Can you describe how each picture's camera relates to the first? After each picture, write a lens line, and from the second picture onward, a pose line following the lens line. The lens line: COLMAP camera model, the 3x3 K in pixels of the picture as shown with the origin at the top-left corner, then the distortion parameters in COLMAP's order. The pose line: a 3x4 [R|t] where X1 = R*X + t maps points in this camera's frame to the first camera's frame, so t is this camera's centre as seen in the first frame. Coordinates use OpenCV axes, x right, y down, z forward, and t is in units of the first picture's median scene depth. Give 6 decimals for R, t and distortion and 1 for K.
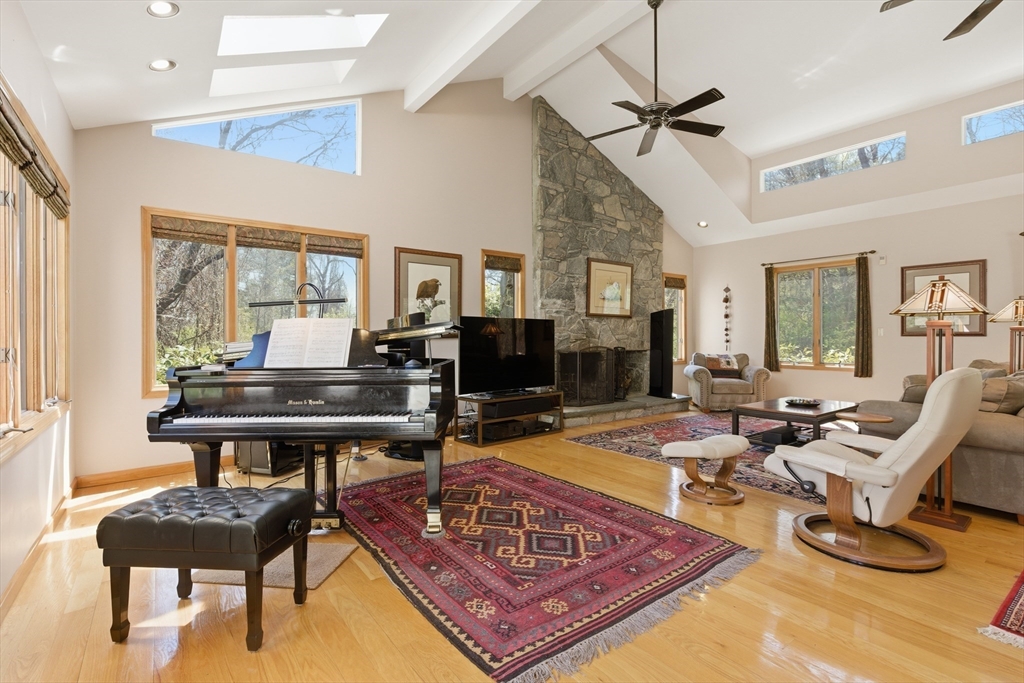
lens RADIAL K [[474.5, 0, 512.1], [0, 474.5, 342.7], [0, 0, 1]] dist [0.002301, 0.000179]
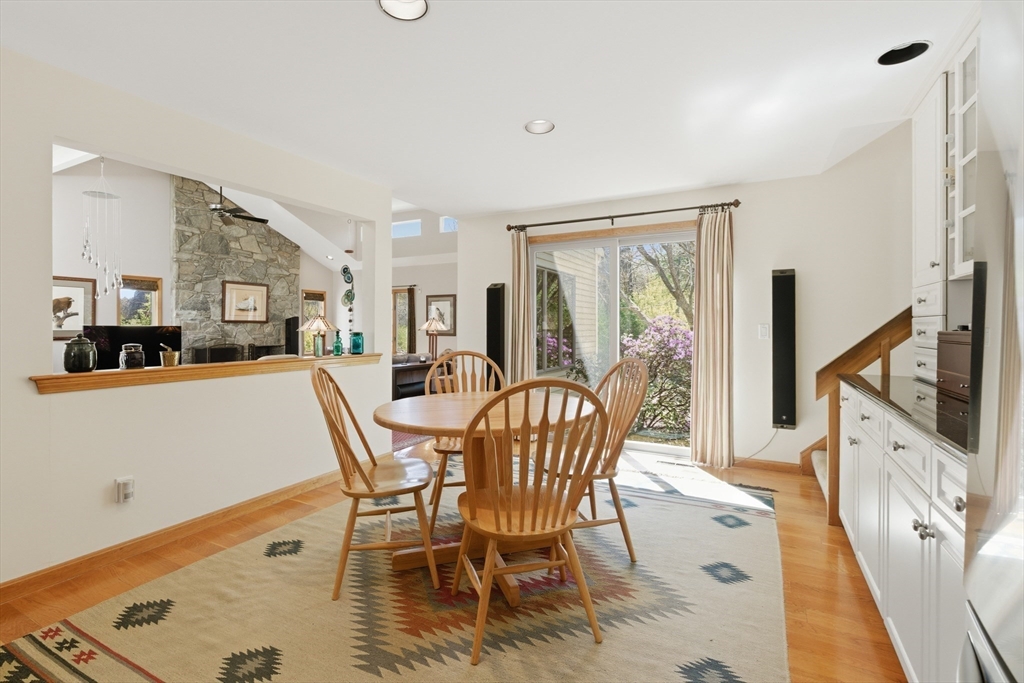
lens RADIAL K [[474.5, 0, 512.4], [0, 474.5, 330.4], [0, 0, 1]] dist [0.002301, 0.000179]
pose [[0.899235, -0.002743, 0.437456, 0.314430], [0.005991, 0.999964, -0.006044, -0.017807], [-0.437424, 0.008056, 0.899219, -0.638022]]
